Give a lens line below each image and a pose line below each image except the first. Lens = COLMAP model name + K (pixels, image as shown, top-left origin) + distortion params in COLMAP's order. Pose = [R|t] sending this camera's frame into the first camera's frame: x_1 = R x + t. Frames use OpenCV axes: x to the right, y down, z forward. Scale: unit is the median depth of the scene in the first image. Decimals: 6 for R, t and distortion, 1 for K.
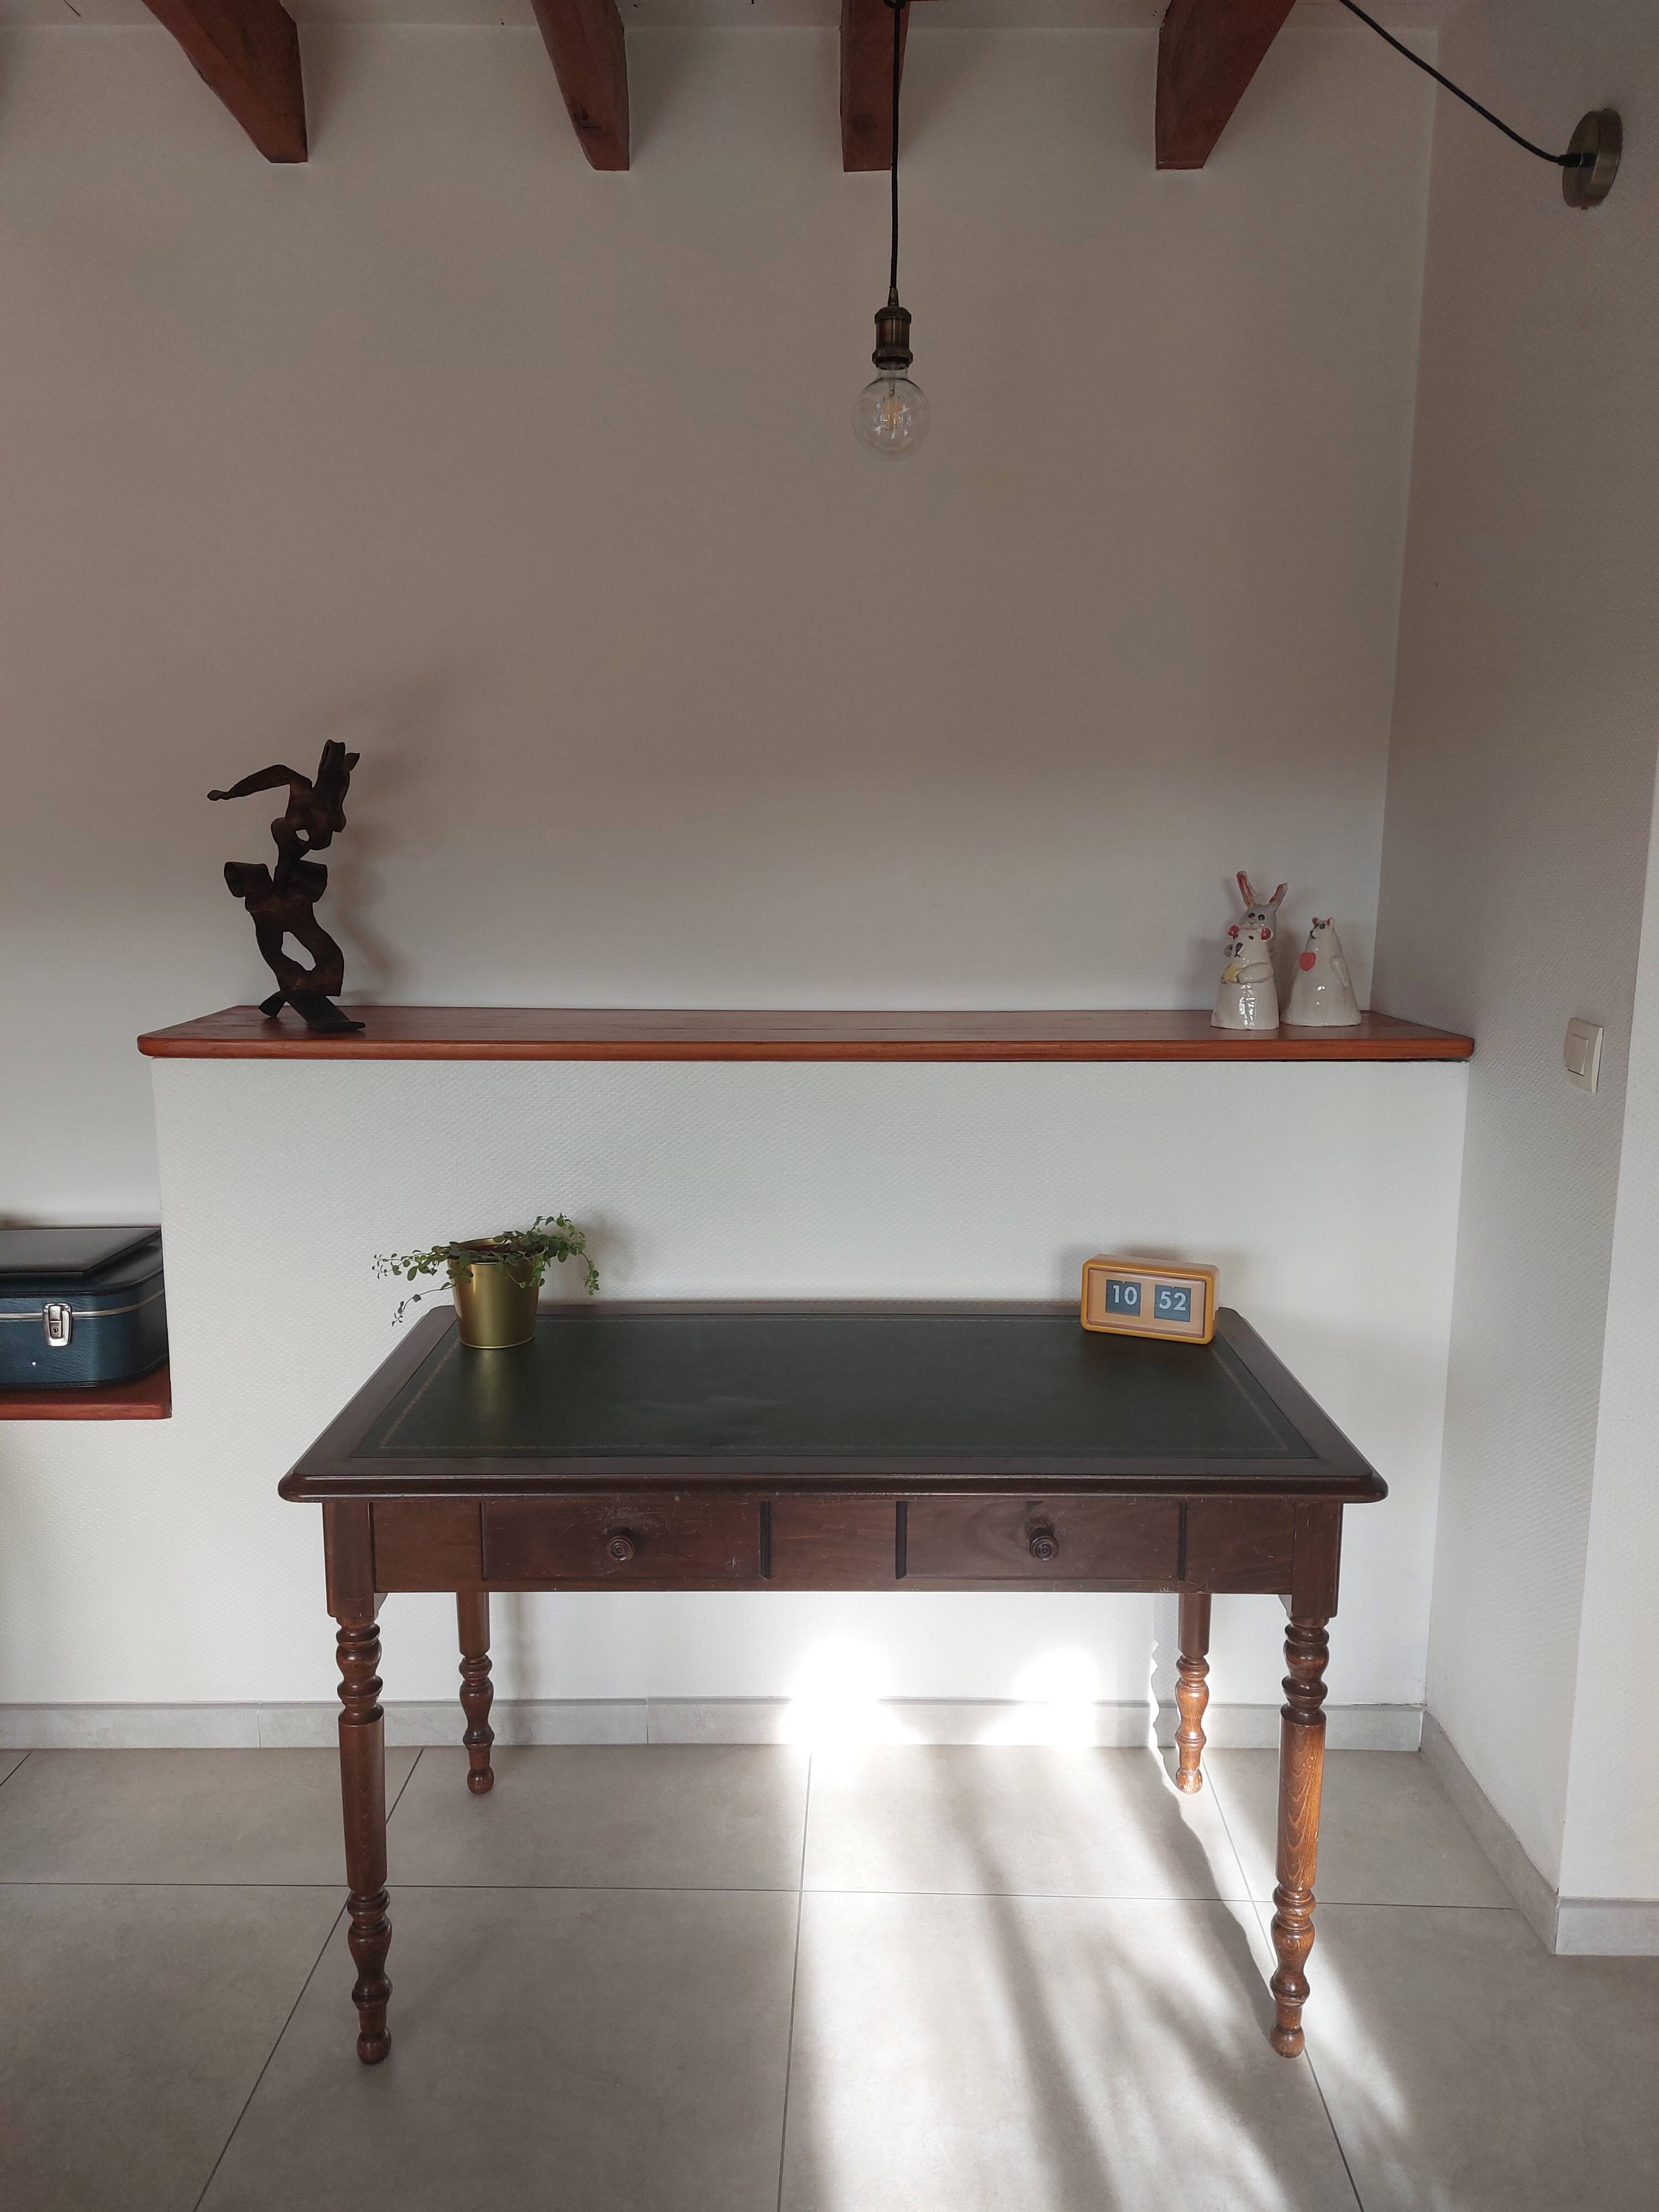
lens RADIAL K [[1615.2, 0, 829.5], [0, 1615.2, 1106.0], [0, 0, 1]] dist [0.066191, -0.062568]
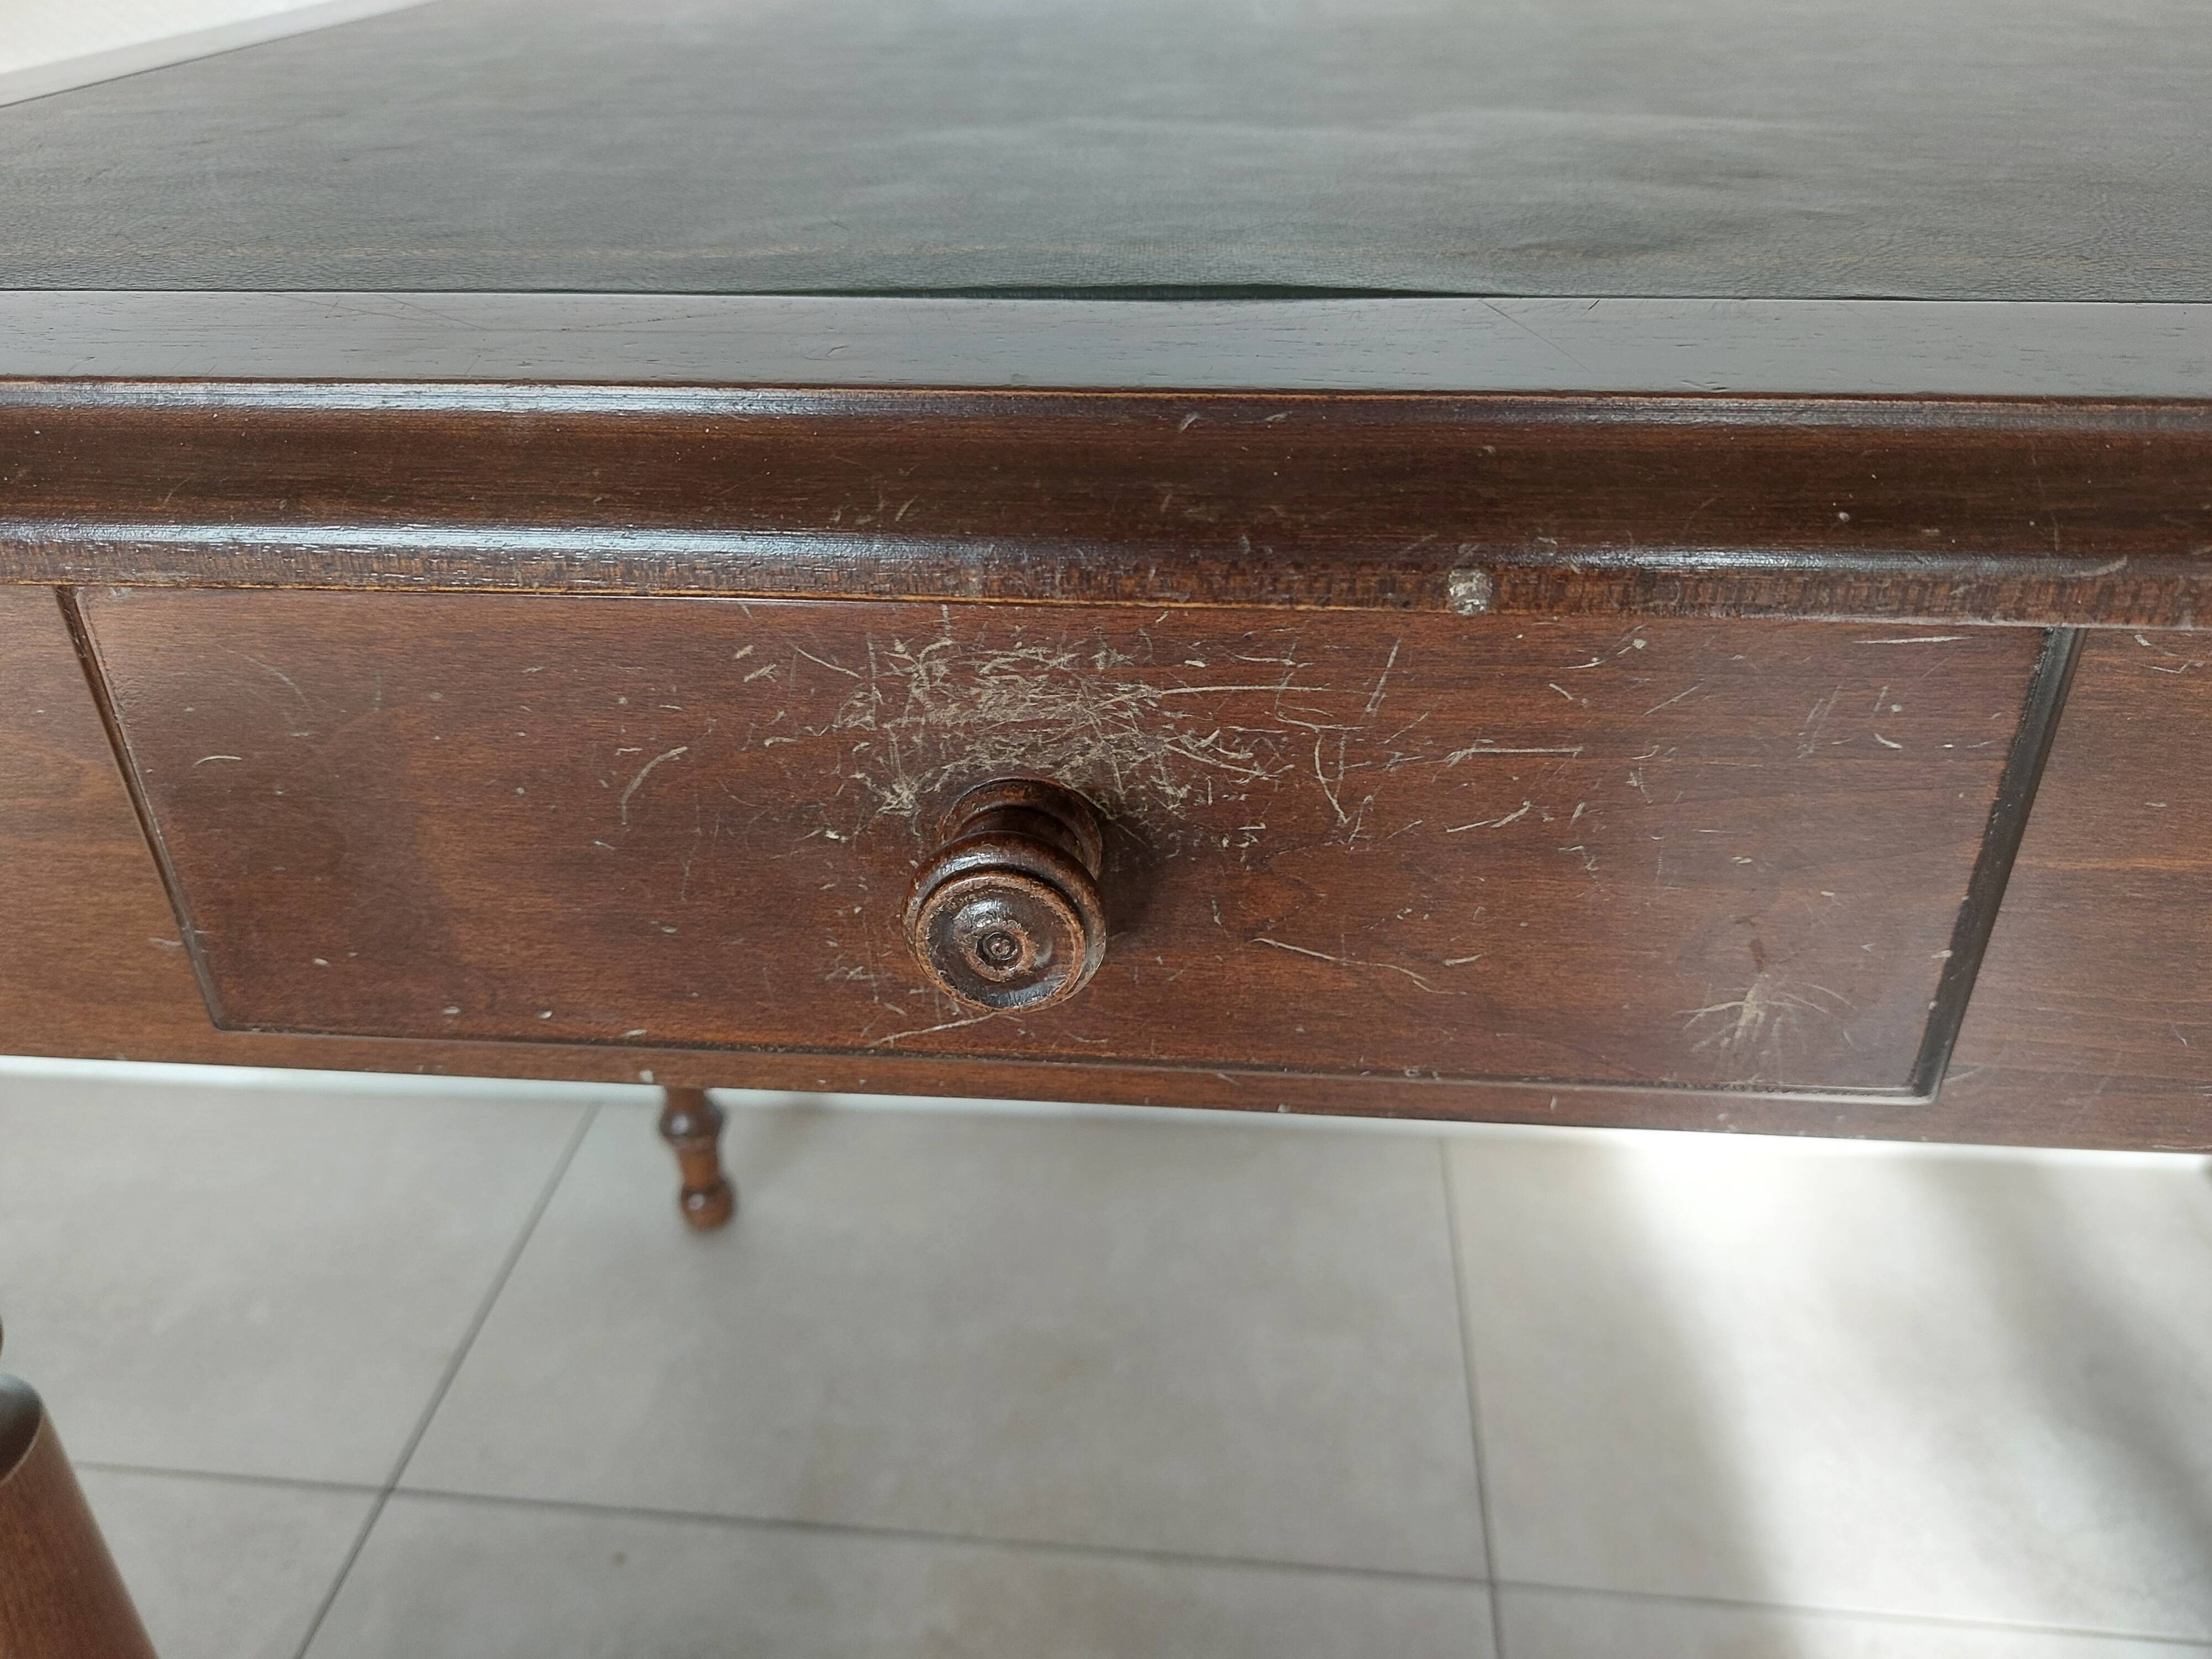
lens RADIAL K [[1682.9, 0, 1098.4], [0, 1682.9, 845.0], [0, 0, 1]] dist [0.049349, -0.089249]
pose [[0.997271, 0.027915, -0.068341, -0.083983], [-0.000232, 0.926933, 0.375226, 0.159899], [0.073822, -0.374186, 0.924411, 0.657864]]
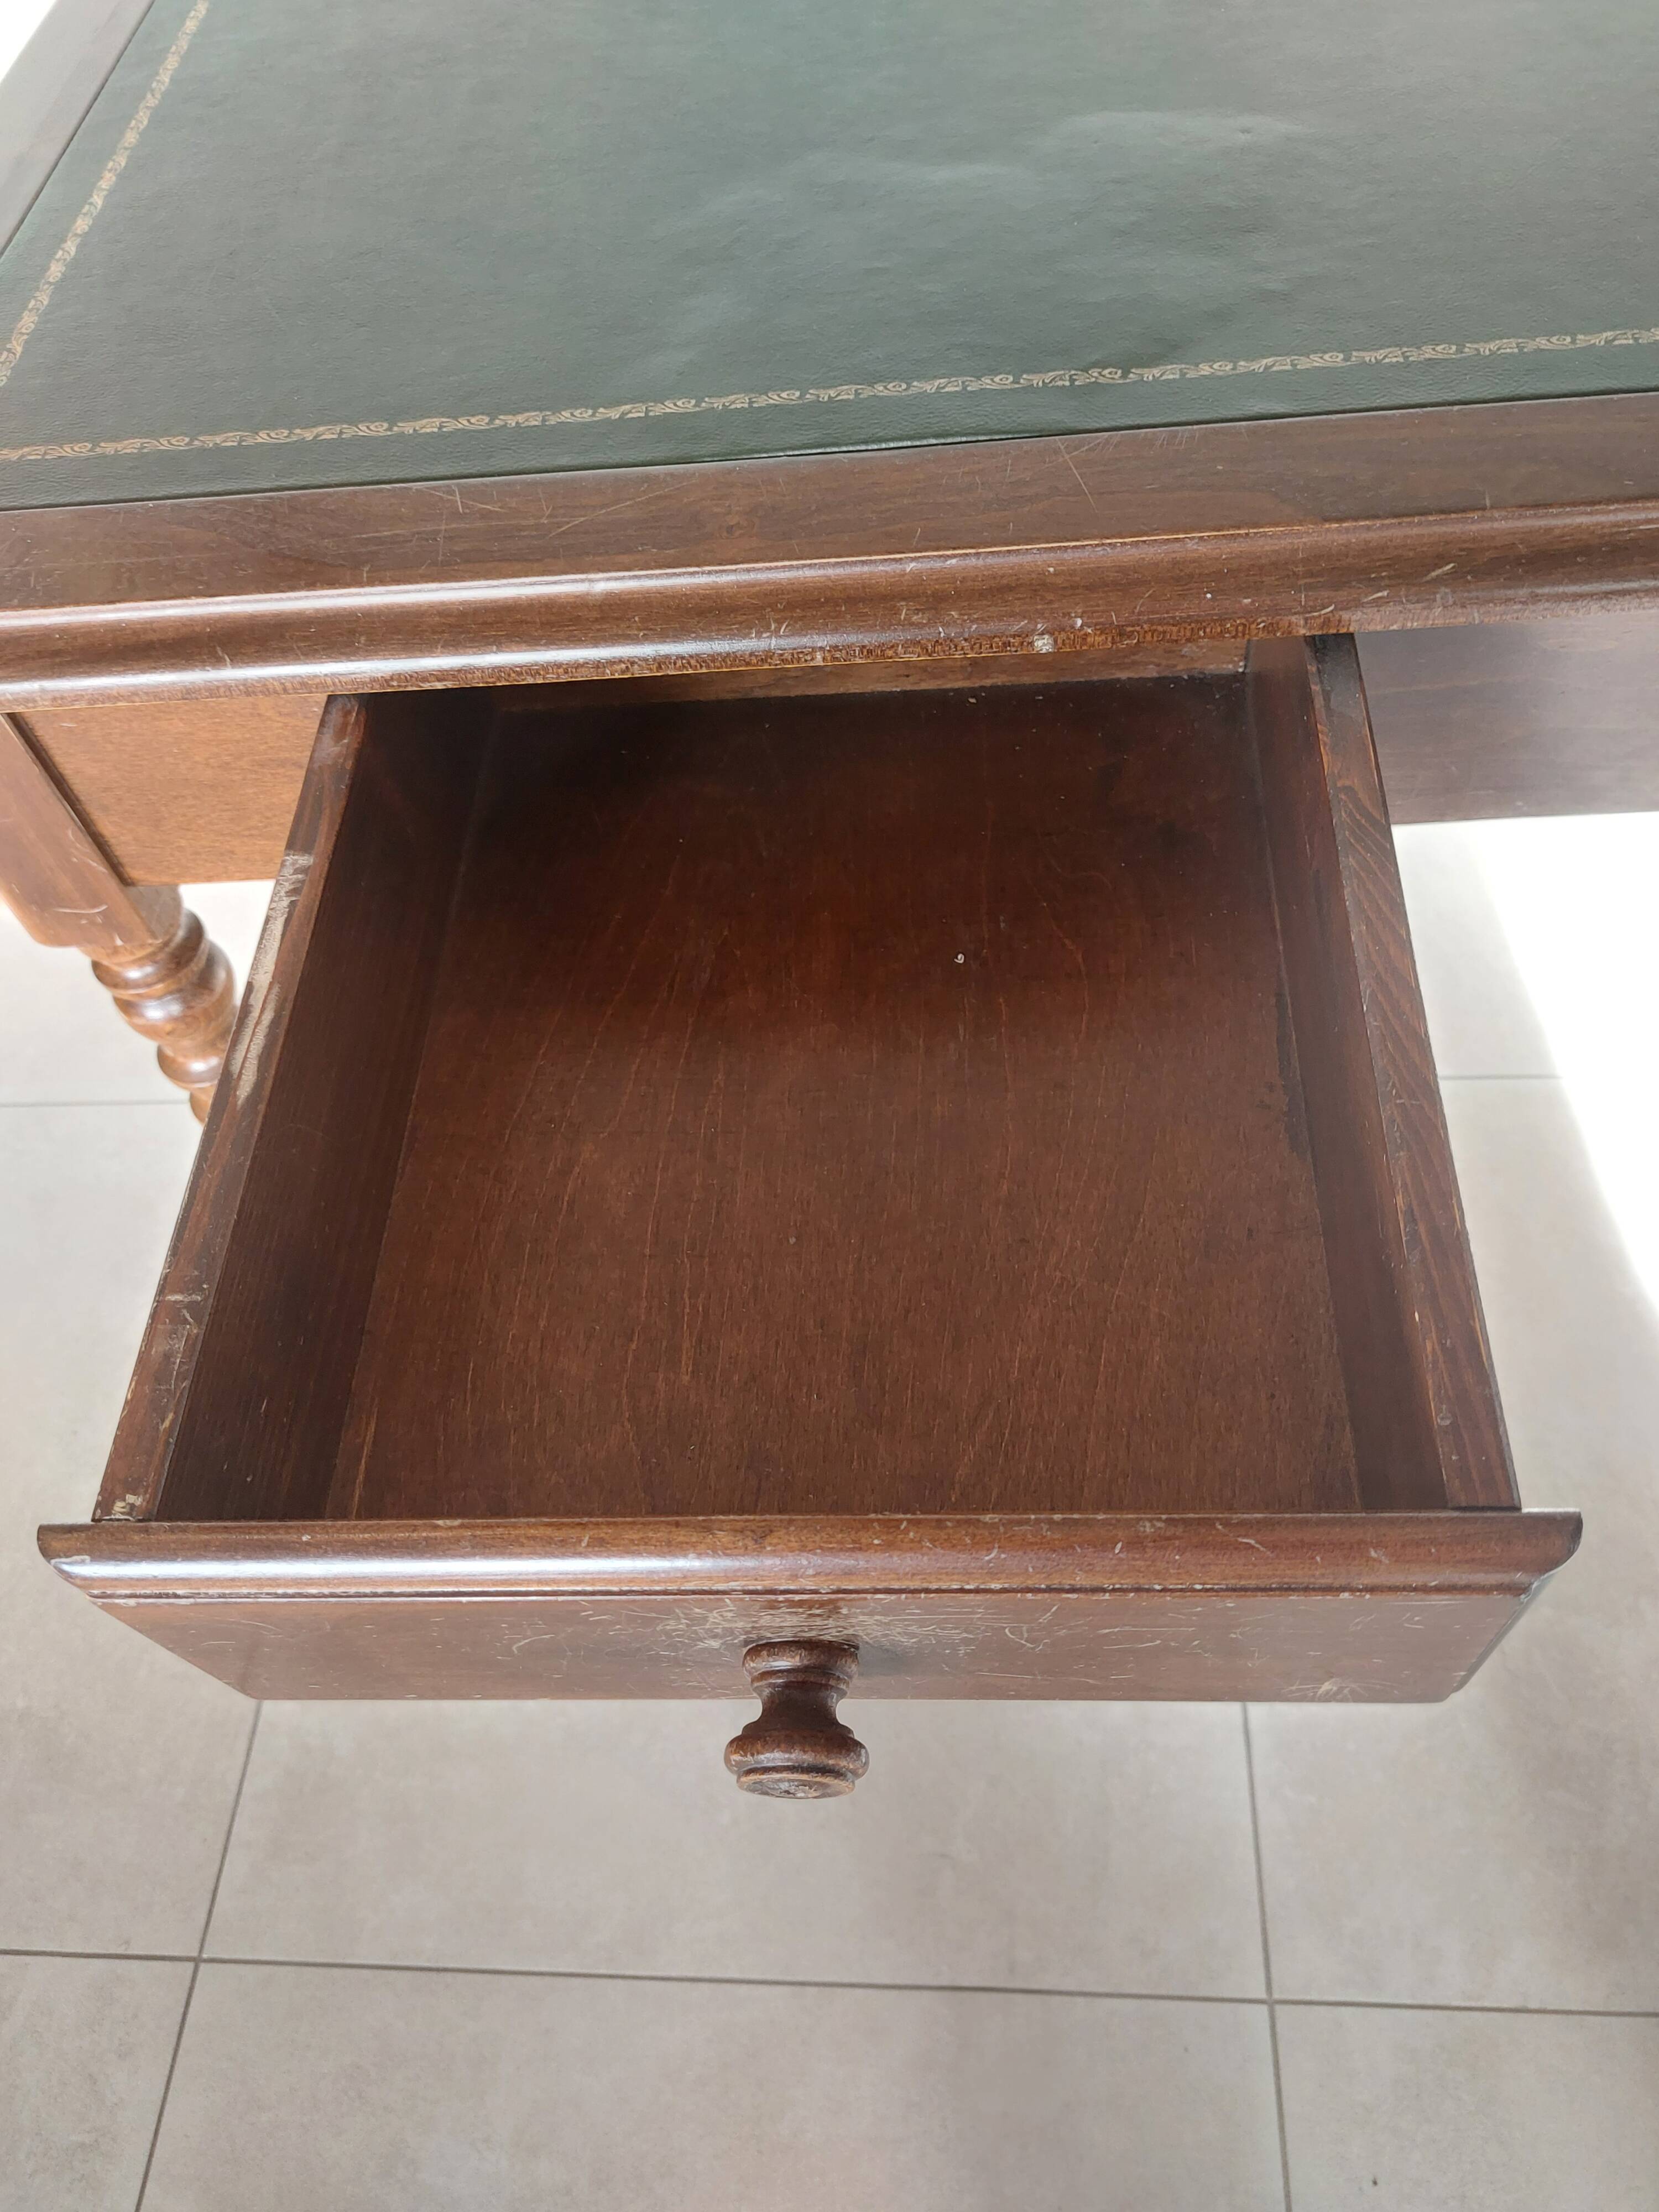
lens RADIAL K [[1640.4, 0, 868.1], [0, 1640.4, 1135.1], [0, 0, 1]] dist [0.053385, -0.058855]
pose [[0.995853, -0.039014, -0.082193, -0.077462], [0.086109, 0.695840, 0.713016, 0.078523], [0.029376, -0.717136, 0.696314, 0.567375]]
